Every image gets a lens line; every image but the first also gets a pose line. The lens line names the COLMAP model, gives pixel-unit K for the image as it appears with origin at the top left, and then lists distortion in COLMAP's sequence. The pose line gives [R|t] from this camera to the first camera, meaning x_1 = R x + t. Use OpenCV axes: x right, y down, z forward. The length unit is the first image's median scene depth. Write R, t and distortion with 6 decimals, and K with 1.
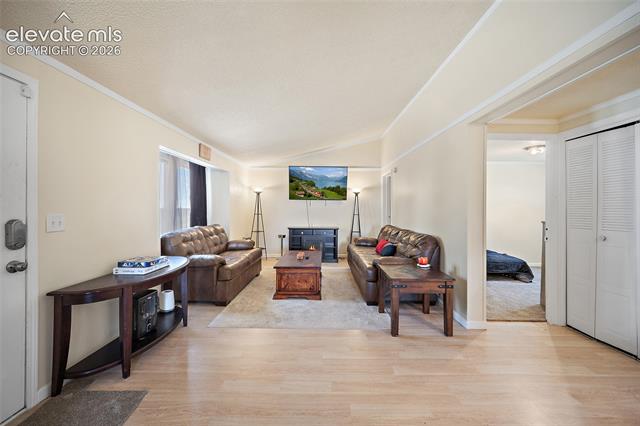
lens RADIAL K [[257.1, 0, 321.4], [0, 257.1, 200.6], [0, 0, 1]] dist [-0.000369, 0.000099]
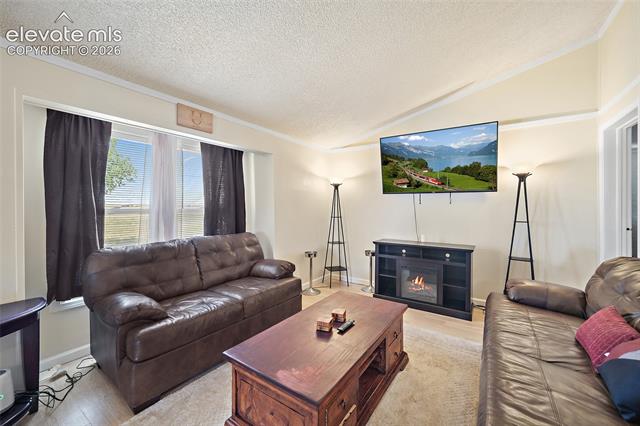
lens RADIAL K [[265.5, 0, 316.4], [0, 265.5, 202.3], [0, 0, 1]] dist [0.000250, 0.000137]
pose [[0.830117, -0.015086, -0.557384, 0.094012], [0.019593, 0.999806, 0.002120, 0.011895], [0.557244, -0.012681, 0.830252, 0.396768]]
